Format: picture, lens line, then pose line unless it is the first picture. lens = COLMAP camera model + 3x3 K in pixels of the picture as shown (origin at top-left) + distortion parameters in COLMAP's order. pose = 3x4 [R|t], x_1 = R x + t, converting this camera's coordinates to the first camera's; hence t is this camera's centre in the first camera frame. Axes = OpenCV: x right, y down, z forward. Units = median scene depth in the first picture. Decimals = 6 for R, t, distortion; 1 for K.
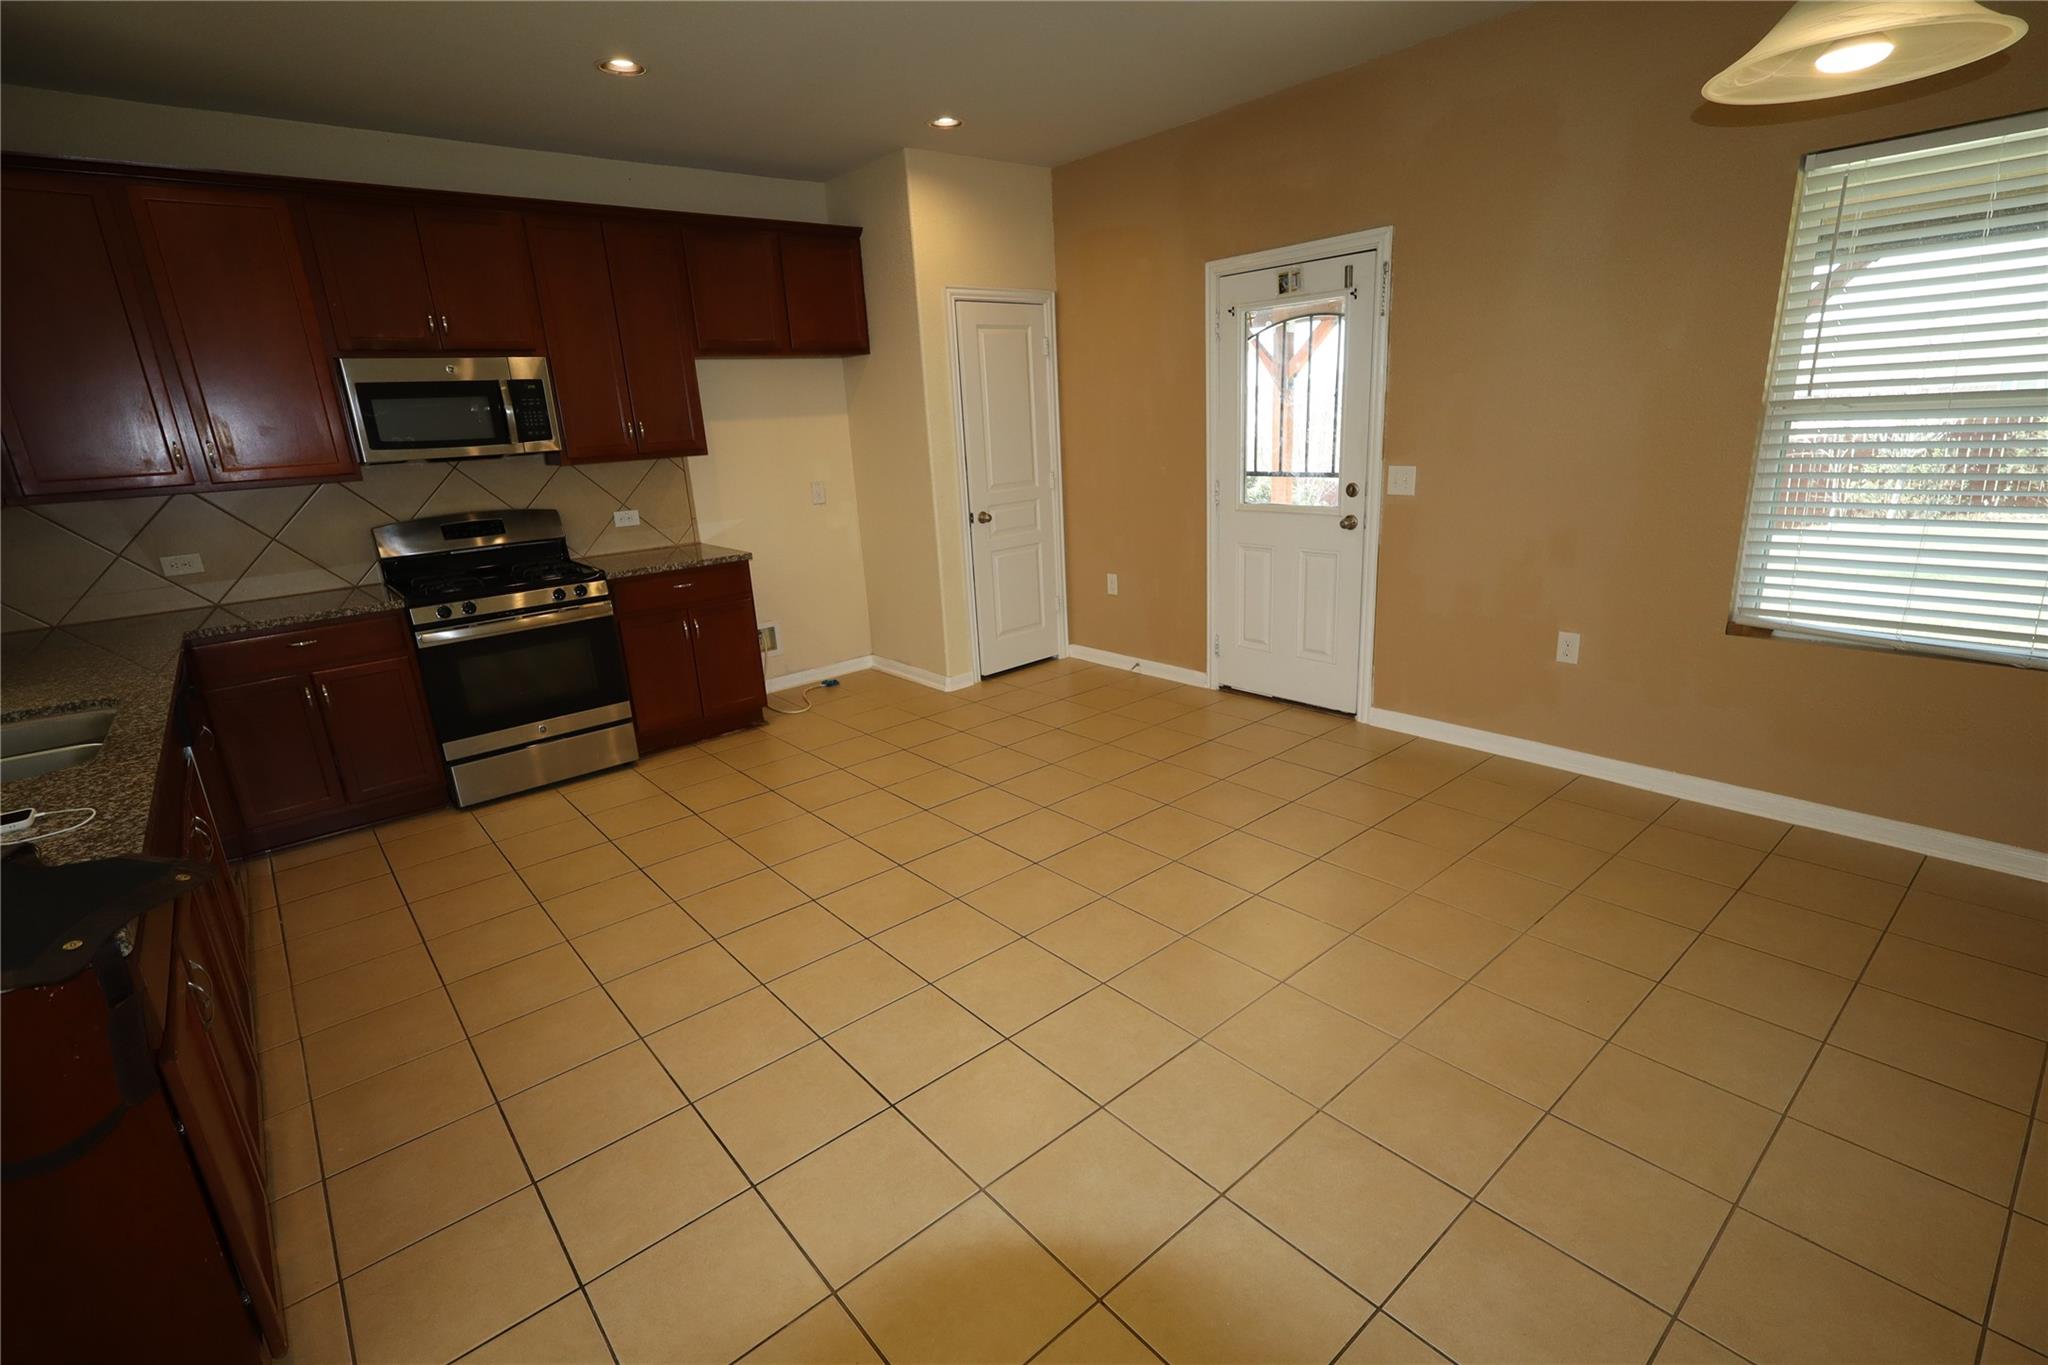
lens RADIAL K [[946.5, 0, 1029.9], [0, 946.5, 687.1], [0, 0, 1]] dist [0.002138, 0.000060]
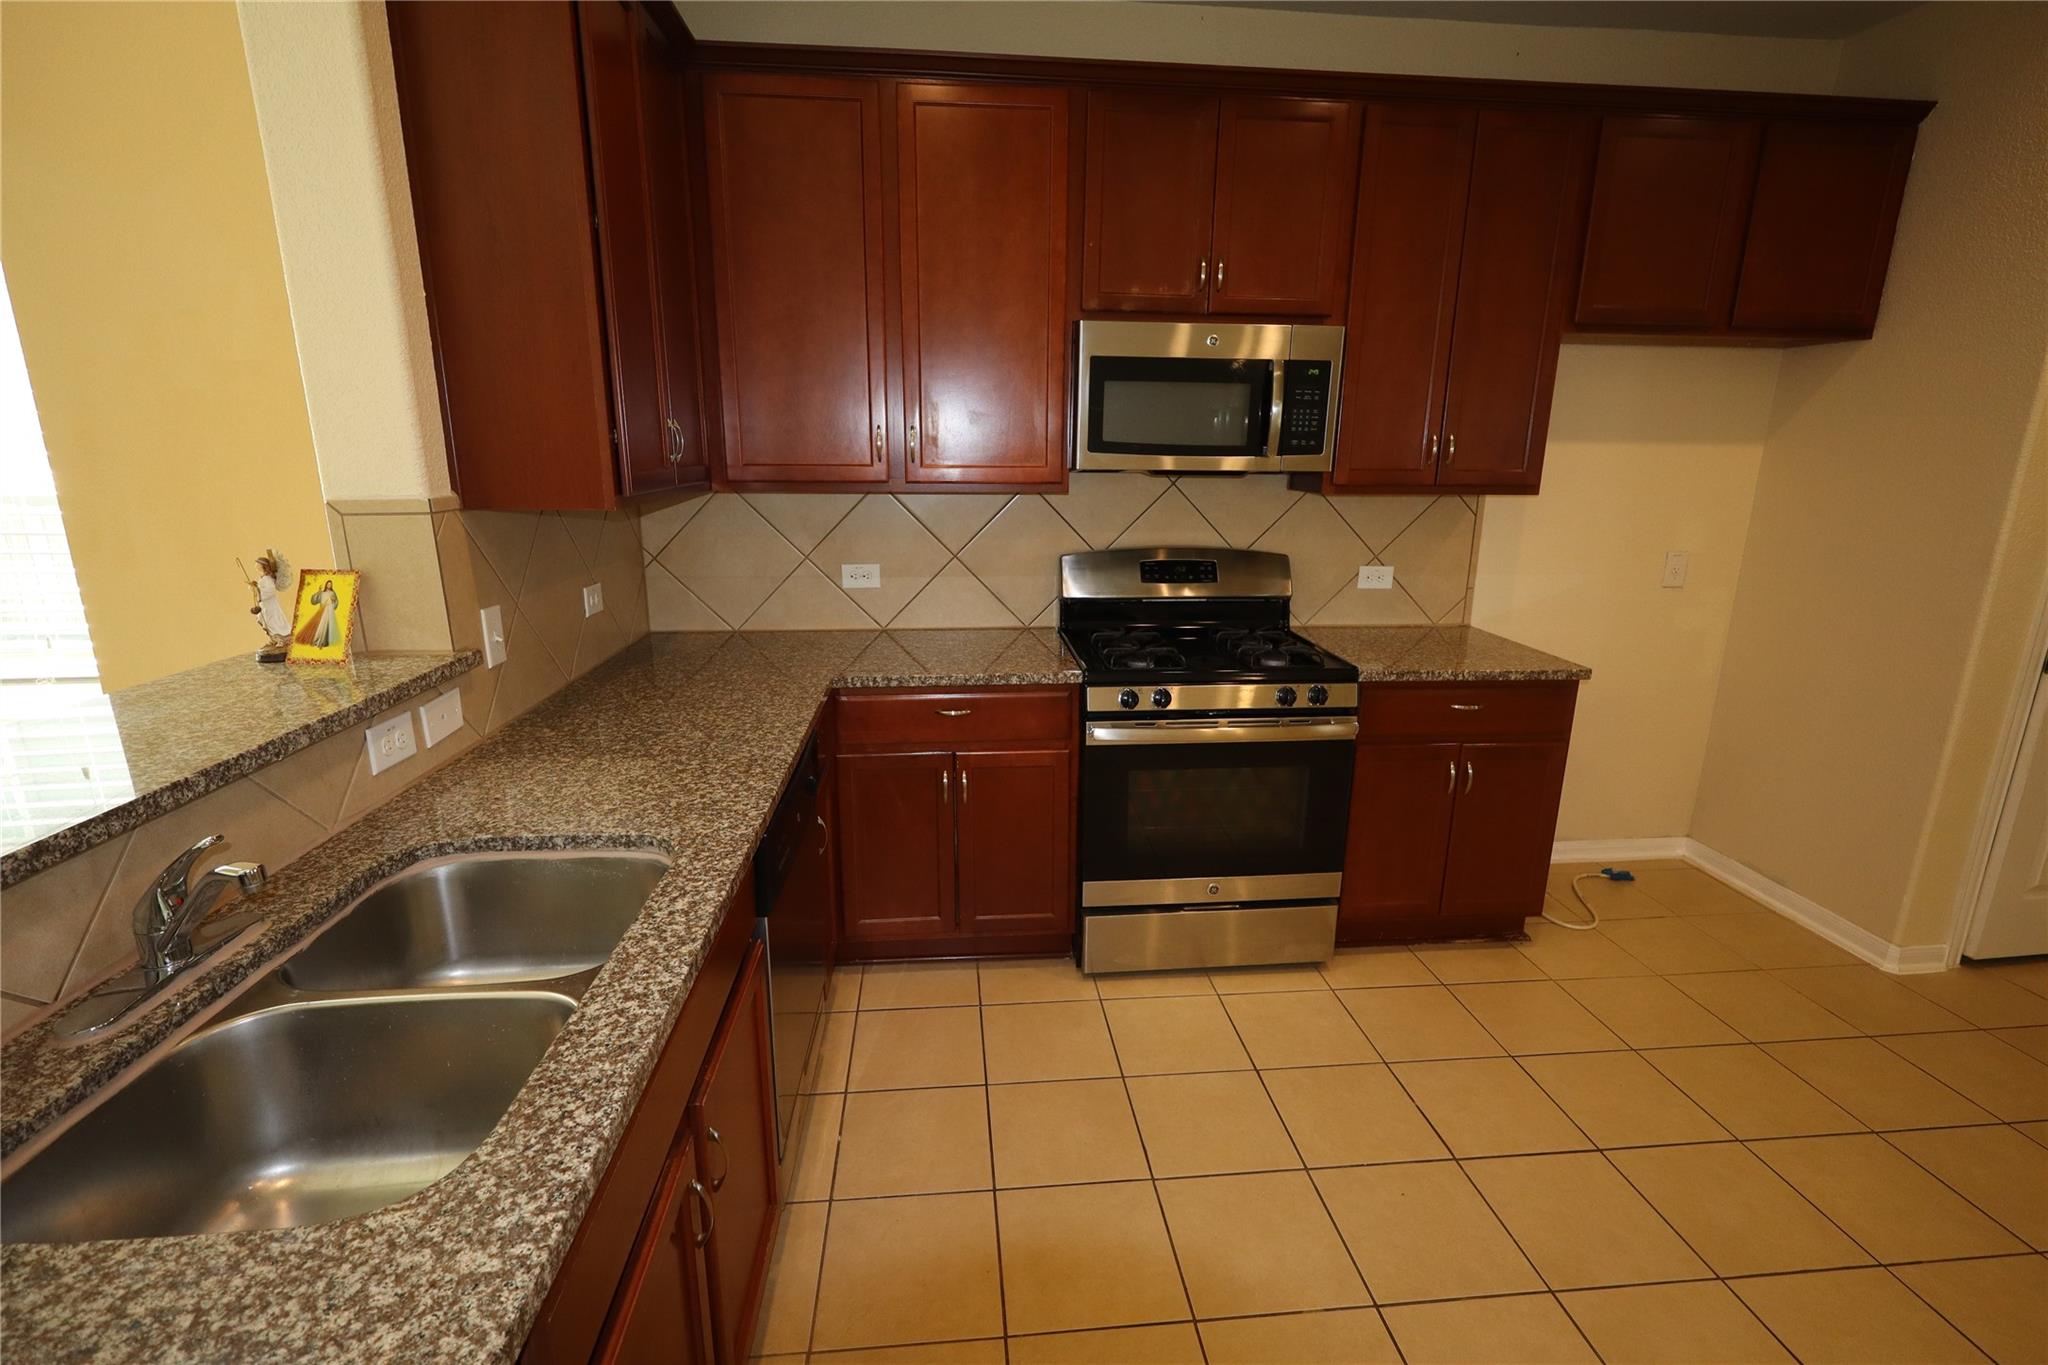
lens RADIAL K [[946.5, 0, 1029.9], [0, 946.5, 687.1], [0, 0, 1]] dist [0.002138, 0.000060]
pose [[0.818322, 0.199939, -0.538863, -0.297746], [-0.211888, 0.976453, 0.040527, -0.093320], [0.534277, 0.081015, 0.841418, 0.375411]]
